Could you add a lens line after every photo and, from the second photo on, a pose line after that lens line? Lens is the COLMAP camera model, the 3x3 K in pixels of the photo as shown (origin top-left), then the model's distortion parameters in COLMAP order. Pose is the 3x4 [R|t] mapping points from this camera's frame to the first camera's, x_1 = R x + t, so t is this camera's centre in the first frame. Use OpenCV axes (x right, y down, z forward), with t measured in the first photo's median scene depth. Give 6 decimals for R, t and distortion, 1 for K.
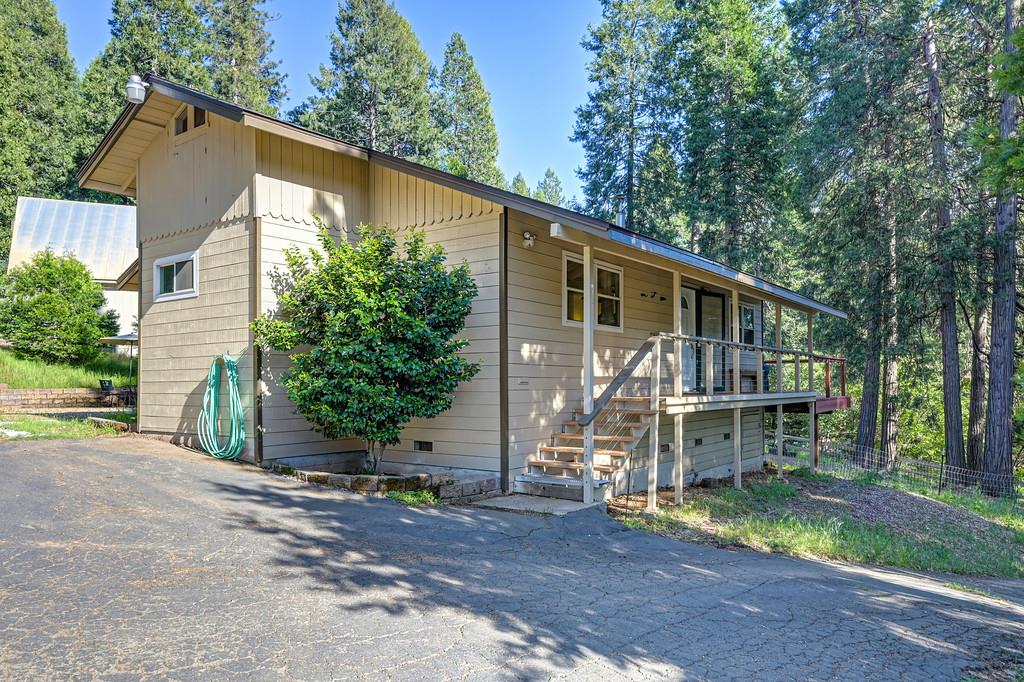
lens RADIAL K [[690.7, 0, 513.8], [0, 690.7, 381.2], [0, 0, 1]] dist [0.001793, -0.001665]
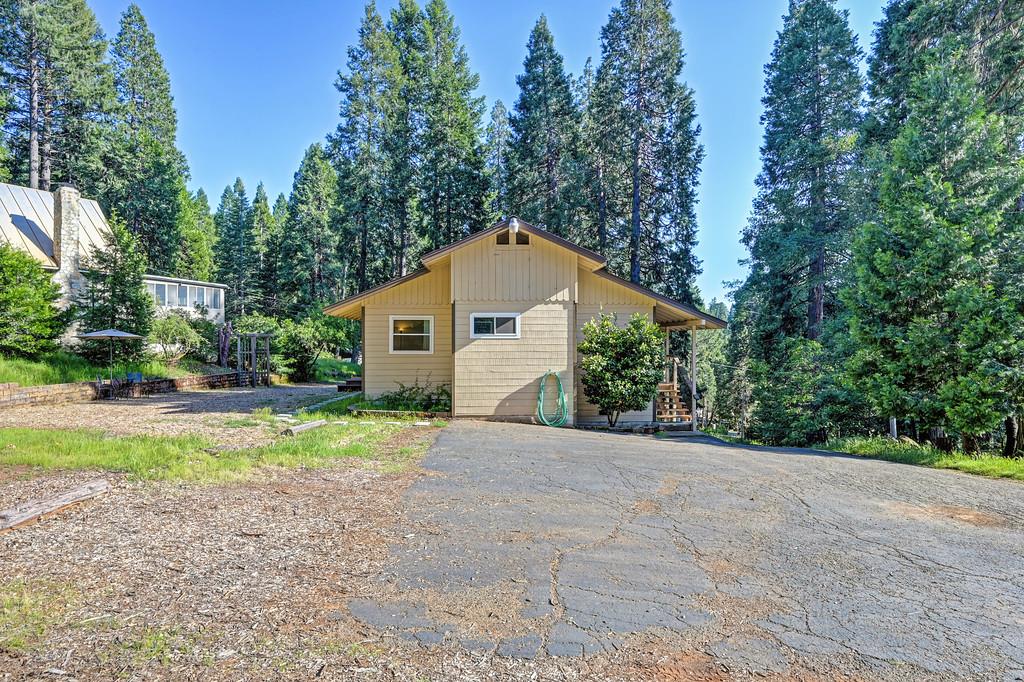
lens RADIAL K [[604.9, 0, 516.3], [0, 604.9, 342.8], [0, 0, 1]] dist [-0.002067, 0.000599]
pose [[0.781787, 0.002553, 0.623540, -0.325952], [-0.002573, 0.999996, -0.000869, -0.024707], [-0.623540, -0.000925, 0.781791, -0.052766]]
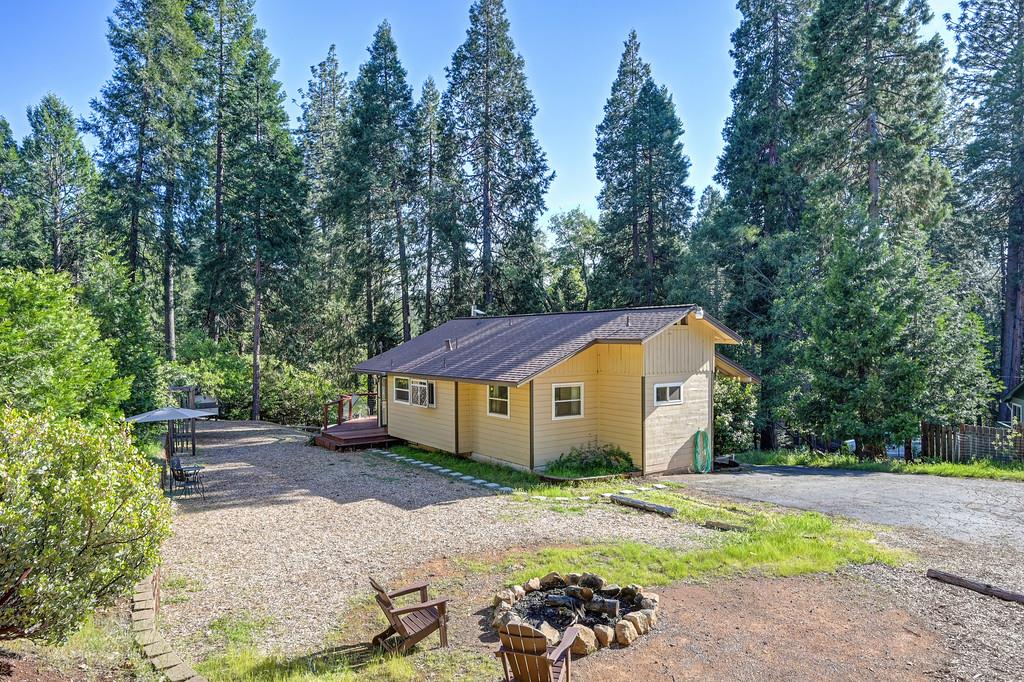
lens RADIAL K [[656.2, 0, 517.3], [0, 656.2, 346.0], [0, 0, 1]] dist [-0.001716, -0.002726]
pose [[0.316587, -0.010217, 0.948508, -0.577521], [0.003899, 0.999948, 0.009469, -0.072918], [-0.948555, 0.000700, 0.316610, 0.188033]]
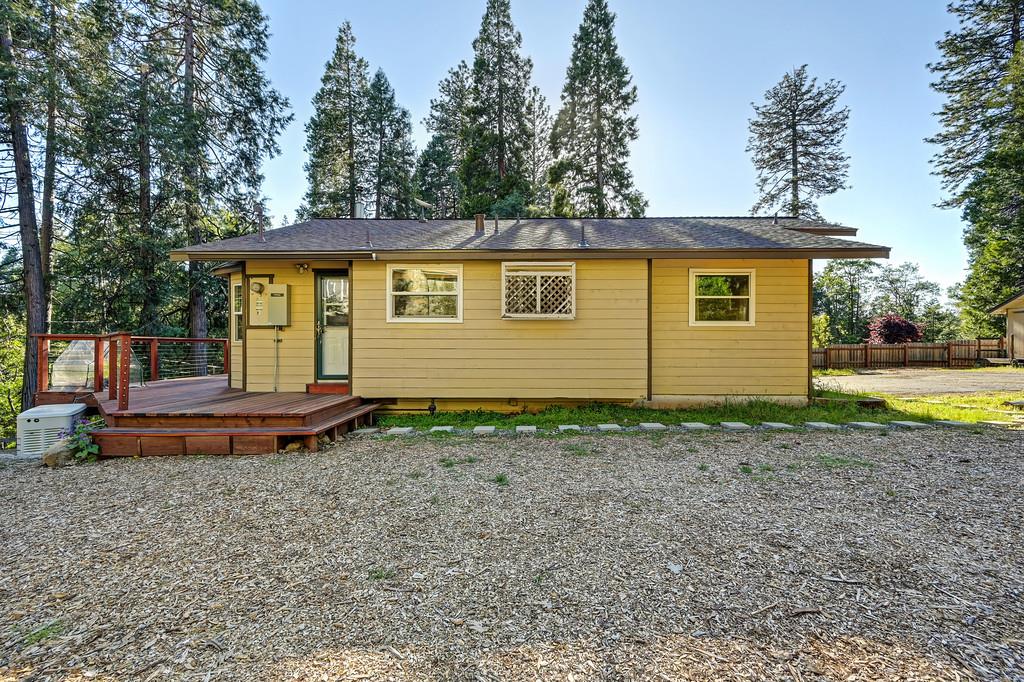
lens RADIAL K [[404.8, 0, 515.5], [0, 404.8, 347.6], [0, 0, 1]] dist [-0.002791, 0.000010]
pose [[-0.576986, -0.001101, 0.816753, -0.229620], [0.001273, 0.999997, 0.002247, -0.008437], [-0.816753, 0.002336, -0.576983, 0.527617]]
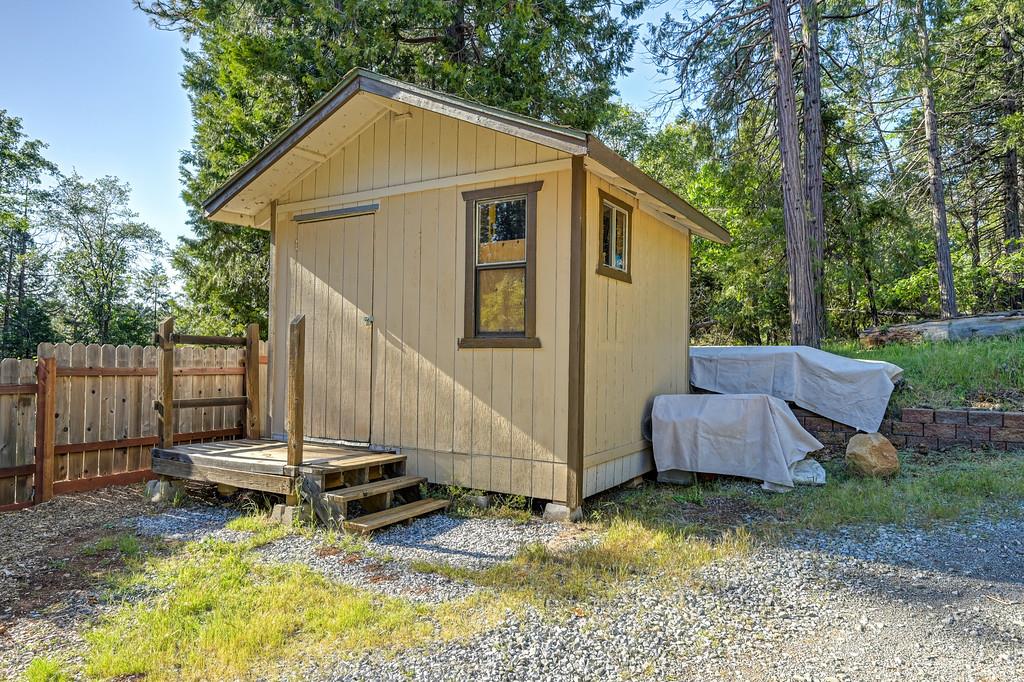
lens RADIAL K [[656.2, 0, 517.3], [0, 656.2, 346.0], [0, 0, 1]] dist [-0.001716, -0.002726]
pose [[-0.950534, -0.018461, -0.310071, -0.182352], [-0.014087, 0.999767, -0.016339, -0.015166], [0.310300, -0.011163, -0.950573, -0.059780]]
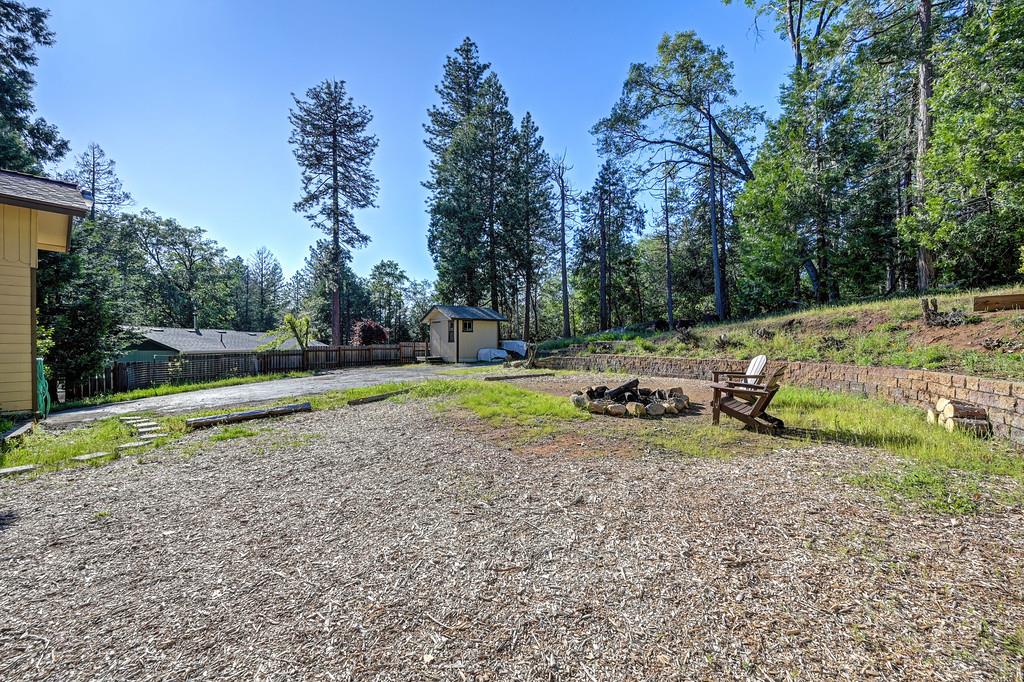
lens RADIAL K [[407.1, 0, 514.2], [0, 407.1, 345.9], [0, 0, 1]] dist [-0.001001, 0.000161]
pose [[-0.997938, -0.002849, 0.064129, -0.351520], [-0.002359, 0.999967, 0.007715, -0.016598], [-0.064149, 0.007547, -0.997912, 0.406857]]
